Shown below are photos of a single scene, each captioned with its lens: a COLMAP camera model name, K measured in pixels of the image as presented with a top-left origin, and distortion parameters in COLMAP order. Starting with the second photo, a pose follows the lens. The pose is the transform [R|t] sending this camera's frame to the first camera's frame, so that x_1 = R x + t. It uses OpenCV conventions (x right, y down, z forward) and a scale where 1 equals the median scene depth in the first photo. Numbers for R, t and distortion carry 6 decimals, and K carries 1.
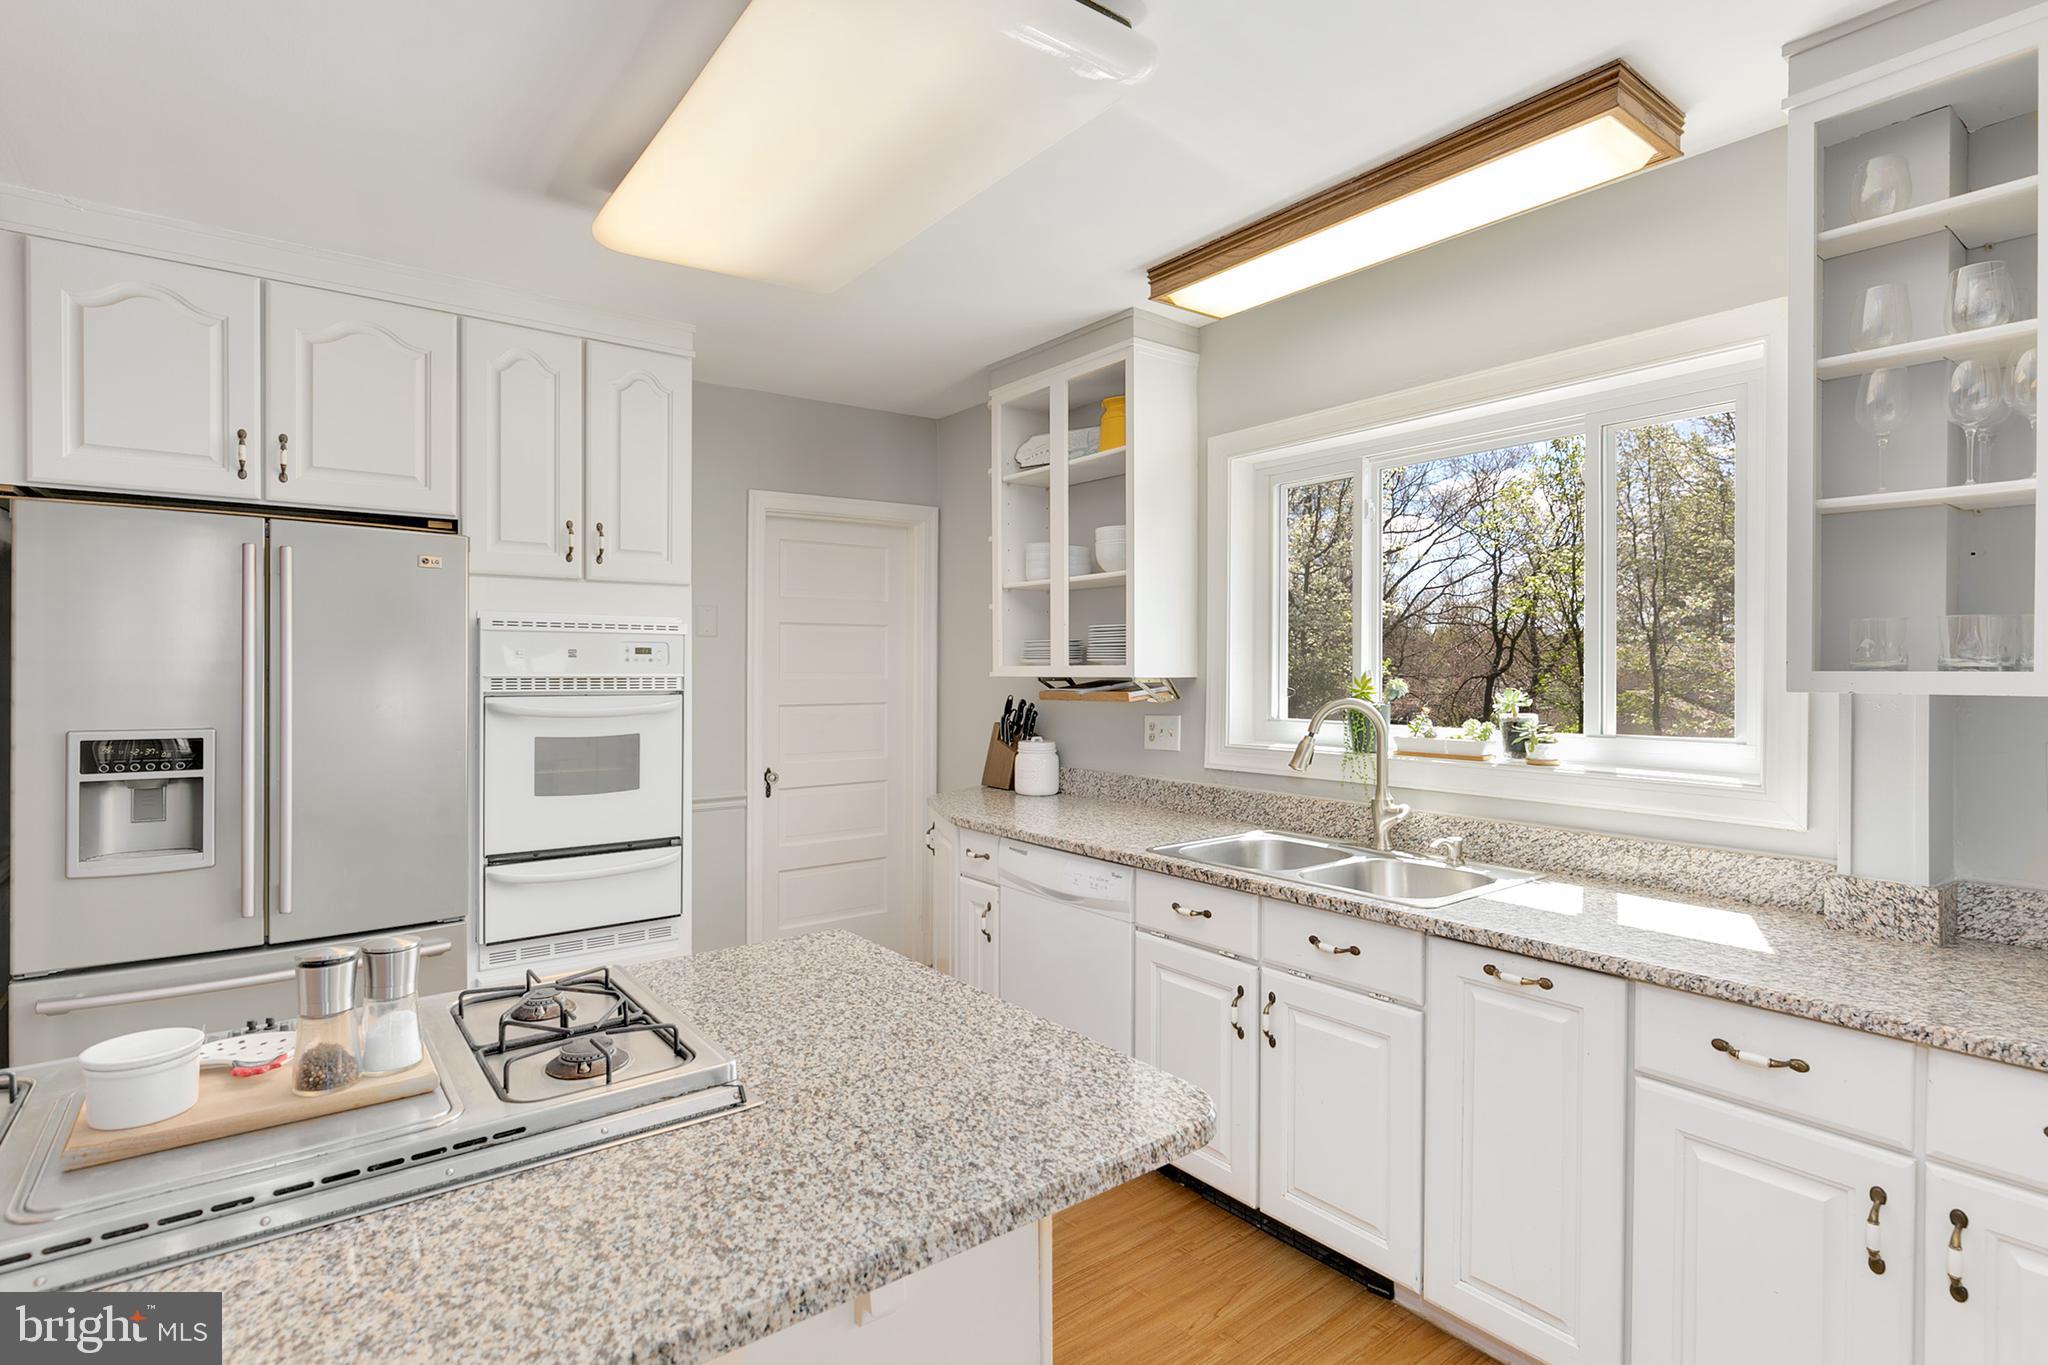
lens RADIAL K [[1020.0, 0, 1025.9], [0, 1020.0, 680.3], [0, 0, 1]] dist [0.004578, 0.000030]
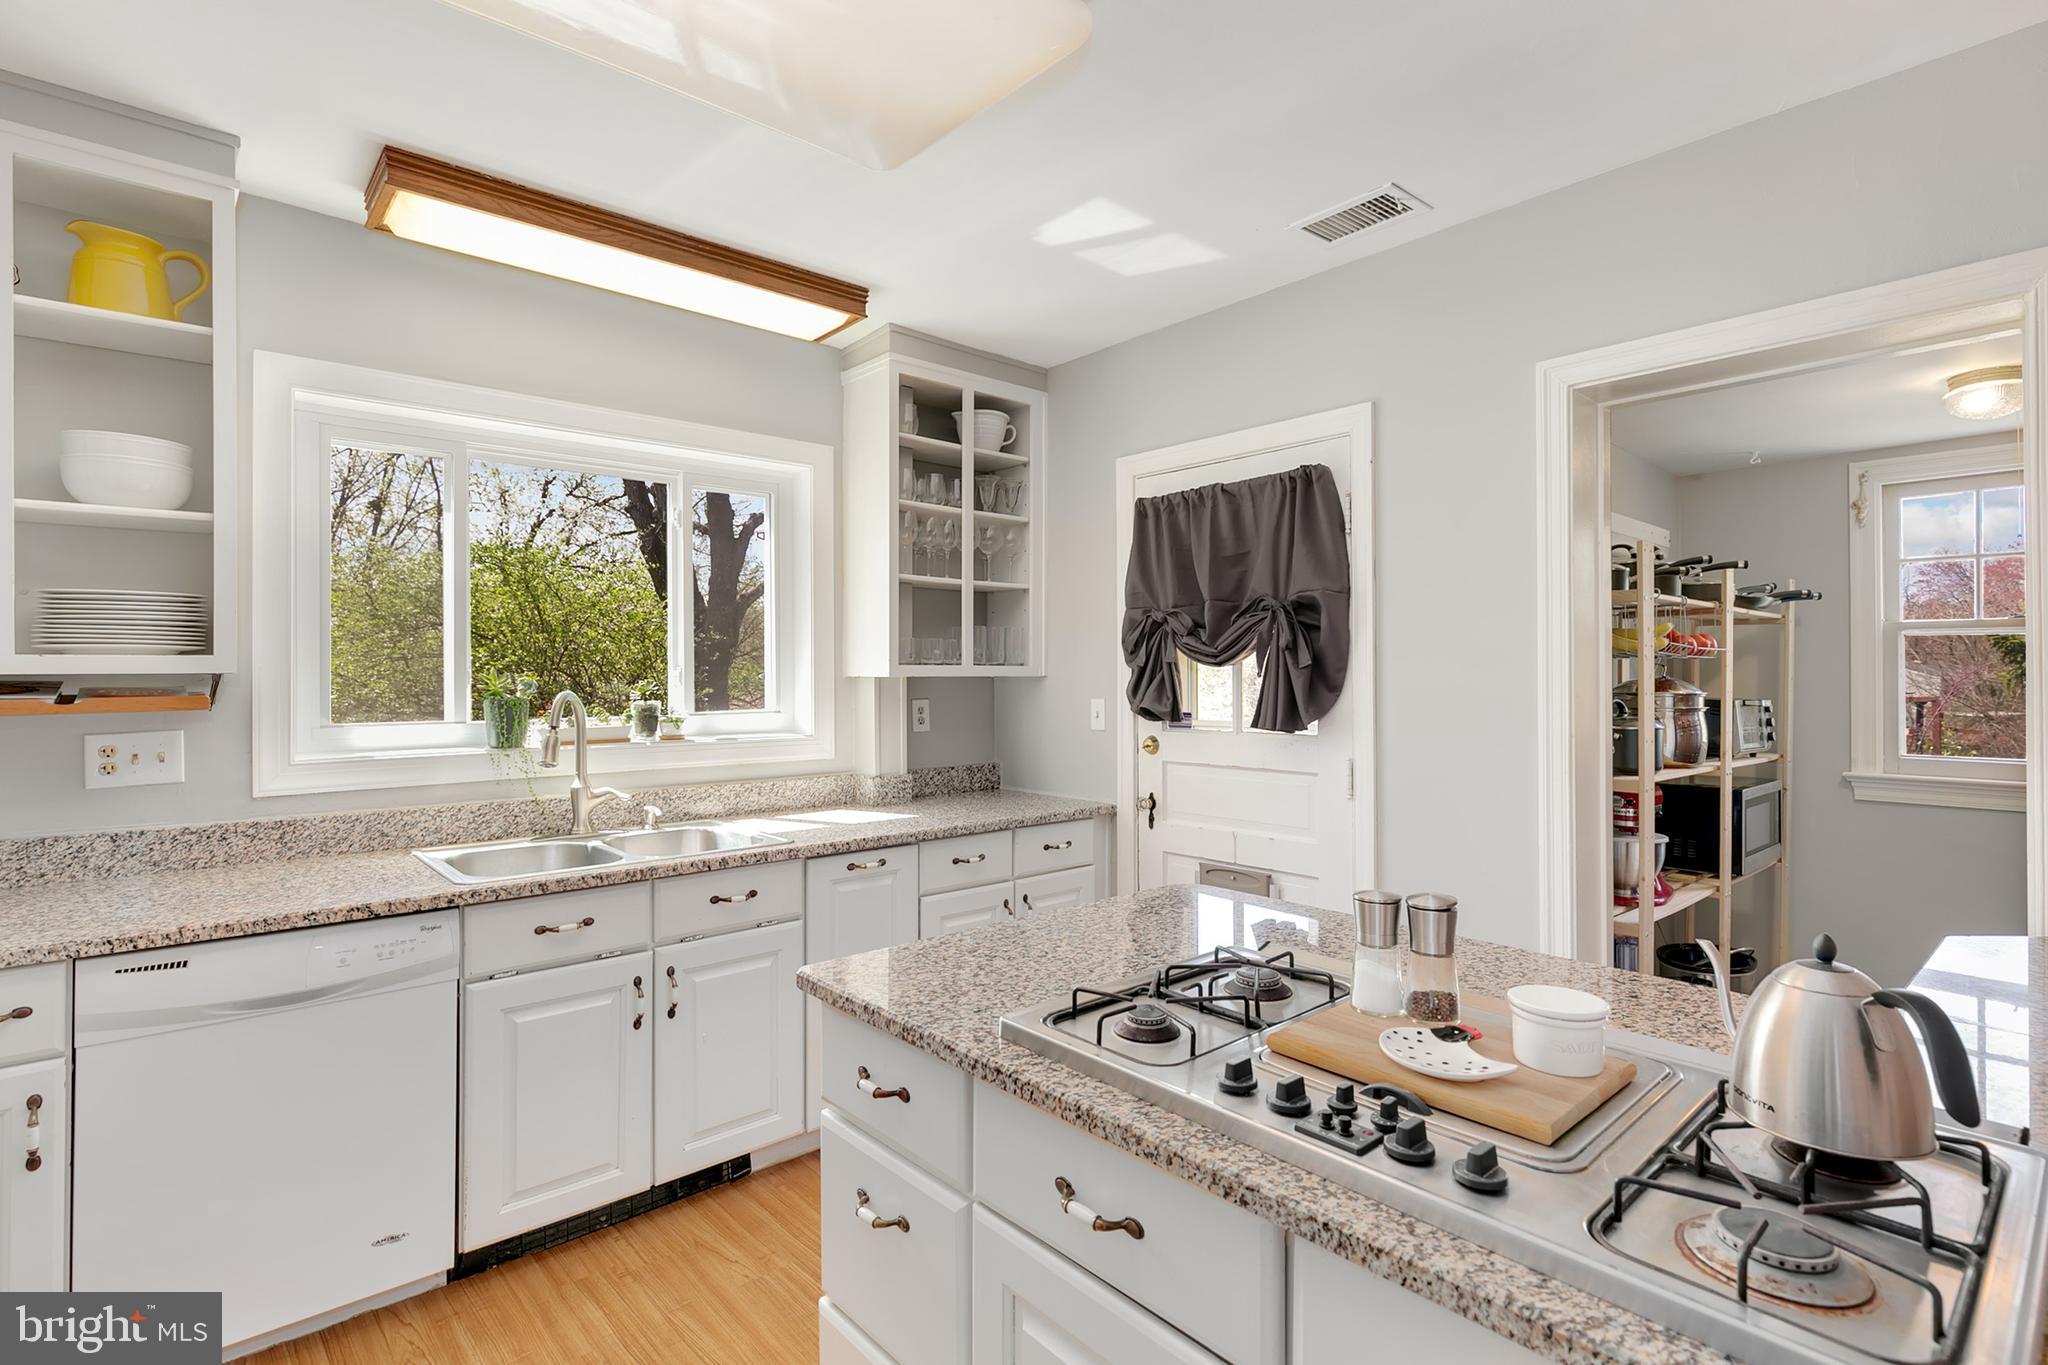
lens RADIAL K [[979.5, 0, 1017.5], [0, 979.5, 672.1], [0, 0, 1]] dist [-0.001718, -0.000486]
pose [[-0.068077, 0.000895, 0.997680, -0.793730], [0.015600, 0.999878, 0.000168, 0.005525], [-0.997558, 0.015575, -0.068083, 0.701476]]
